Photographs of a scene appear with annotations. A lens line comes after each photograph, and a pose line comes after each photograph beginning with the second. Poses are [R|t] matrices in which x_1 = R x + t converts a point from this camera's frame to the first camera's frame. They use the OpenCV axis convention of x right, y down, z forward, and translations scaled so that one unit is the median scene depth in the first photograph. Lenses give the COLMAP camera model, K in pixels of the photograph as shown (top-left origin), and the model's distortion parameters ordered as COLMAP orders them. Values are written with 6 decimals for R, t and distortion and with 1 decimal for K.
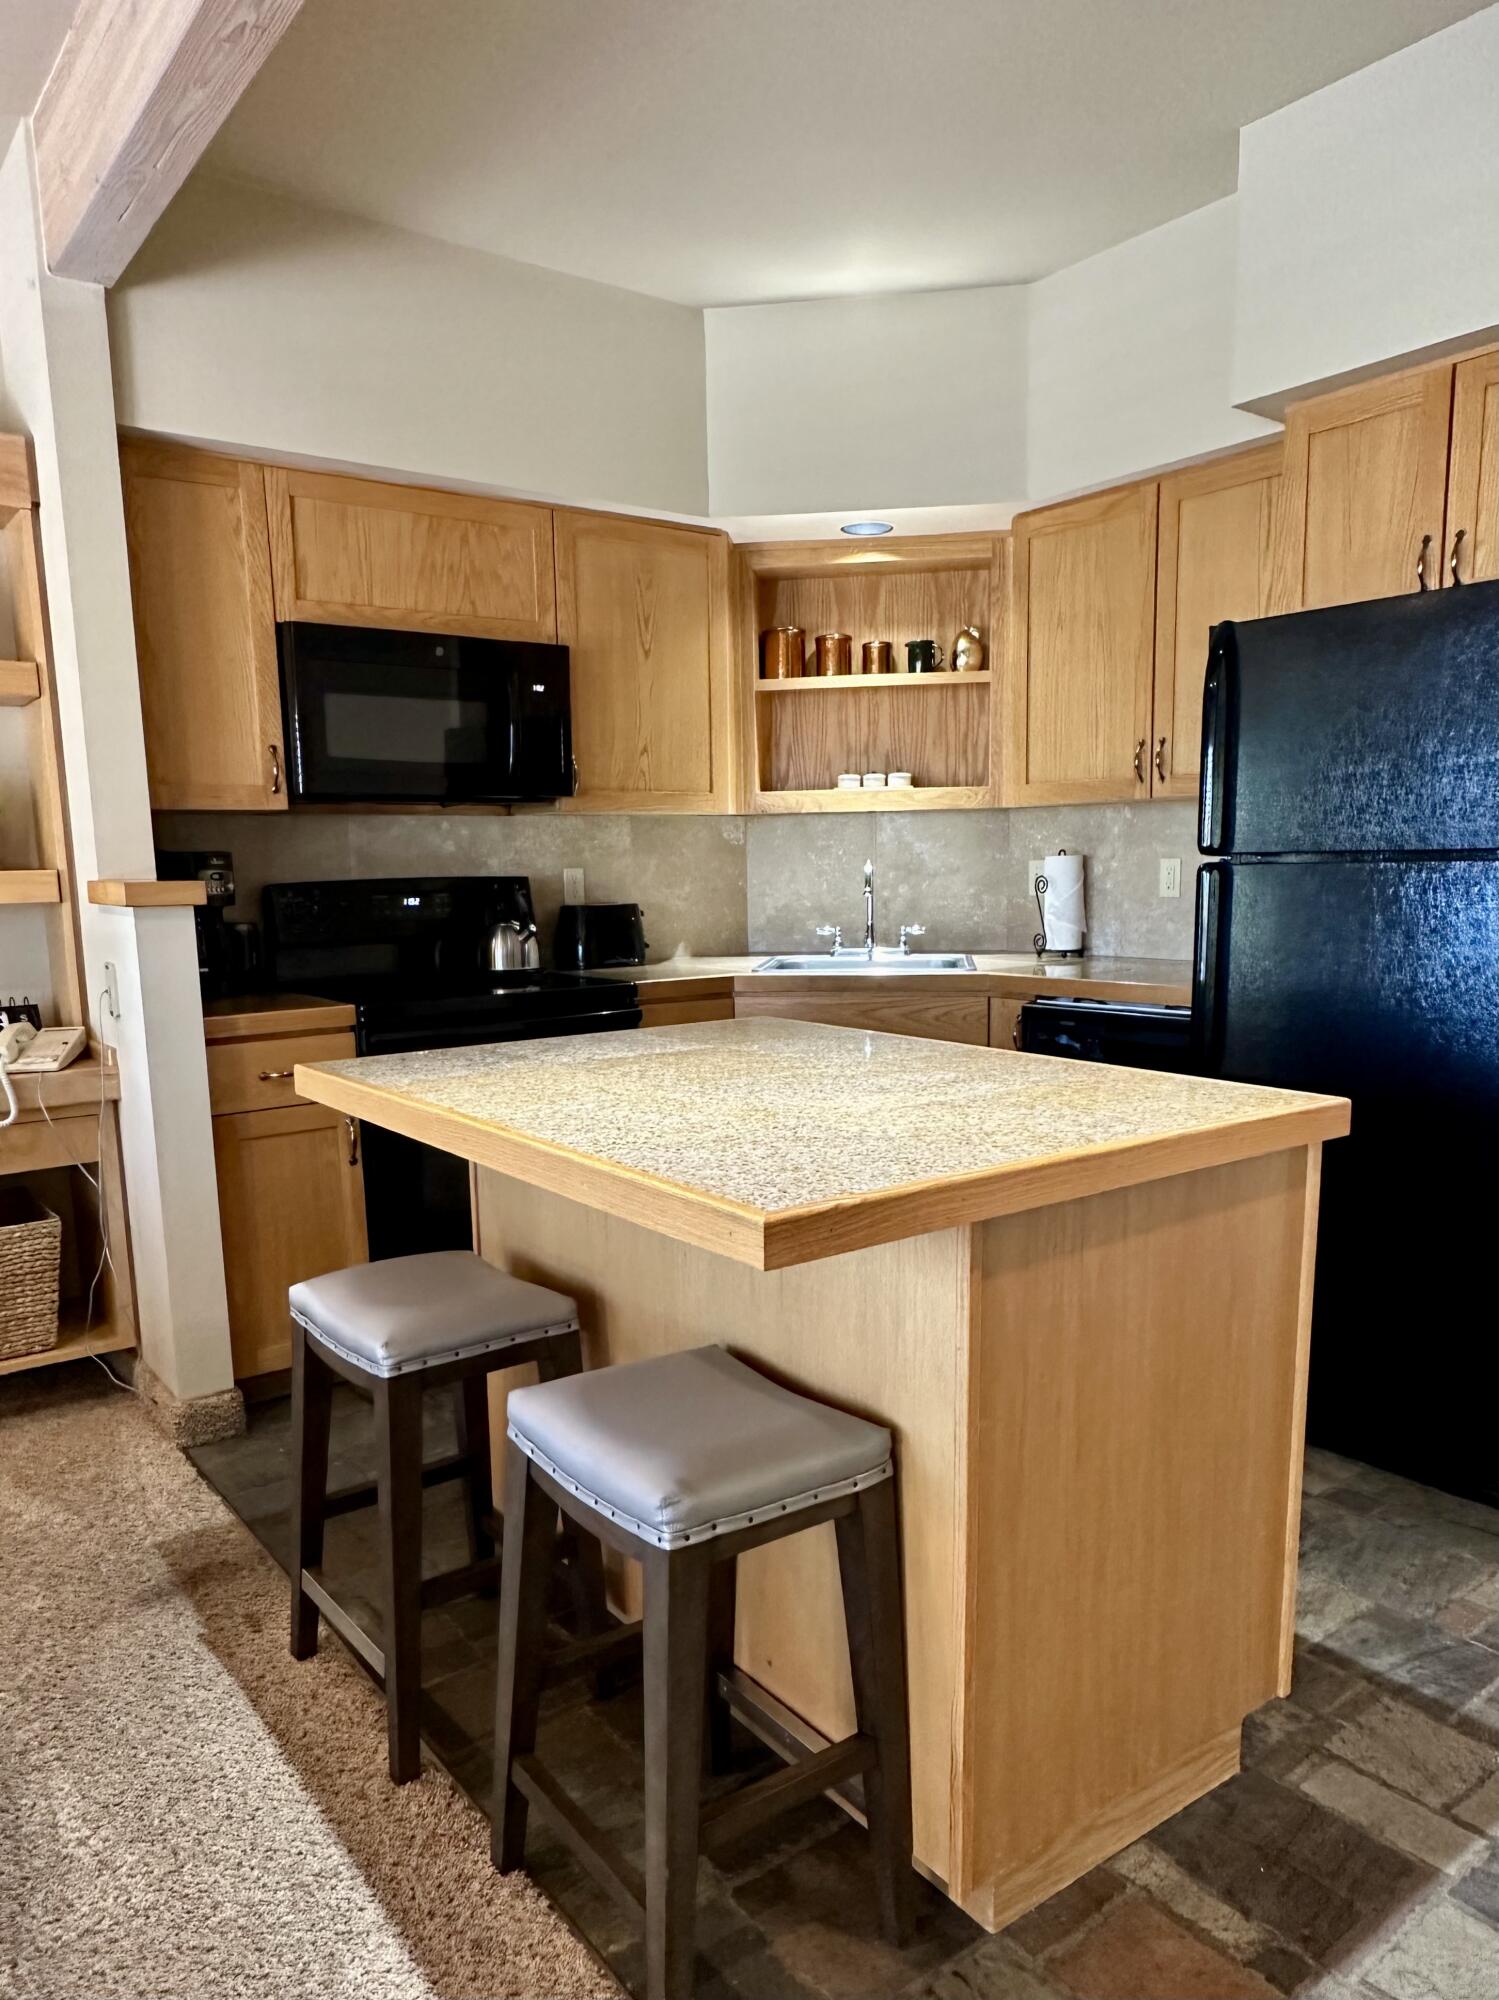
lens RADIAL K [[1364.7, 0, 749.5], [0, 1364.7, 1000.0], [0, 0, 1]] dist [-0.000482, -0.002563]
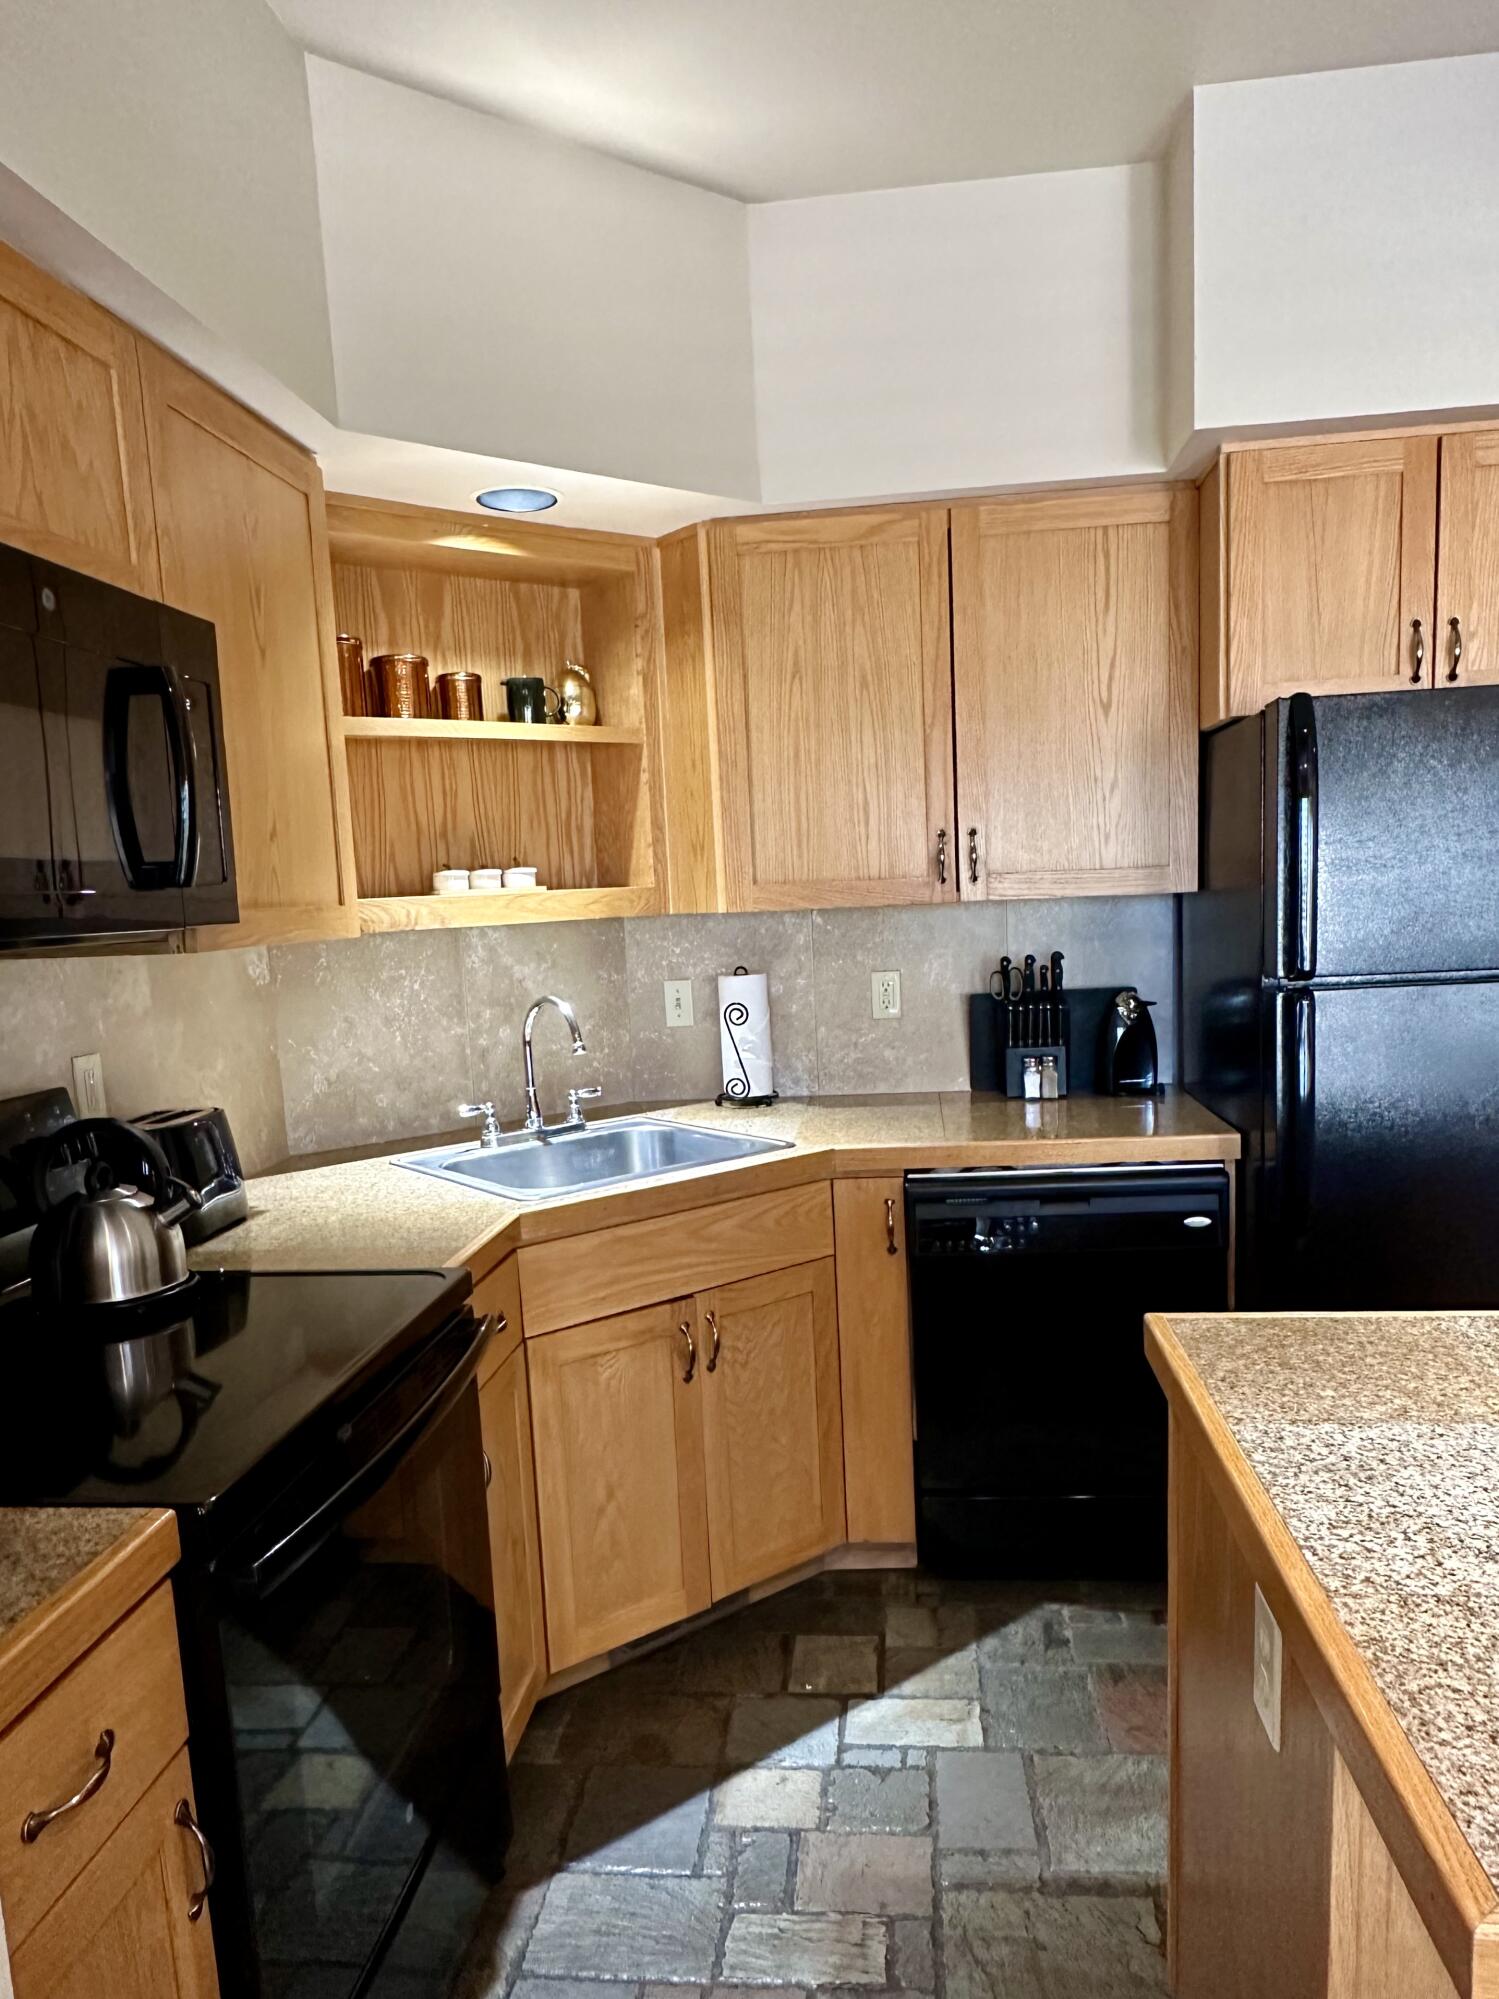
lens RADIAL K [[1374.0, 0, 745.4], [0, 1374.0, 1060.3], [0, 0, 1]] dist [-0.002872, -0.004058]
pose [[0.685480, -0.105868, 0.720354, -0.335806], [0.112437, 0.992896, 0.038929, -0.087825], [-0.719358, 0.054310, 0.692514, 0.464101]]
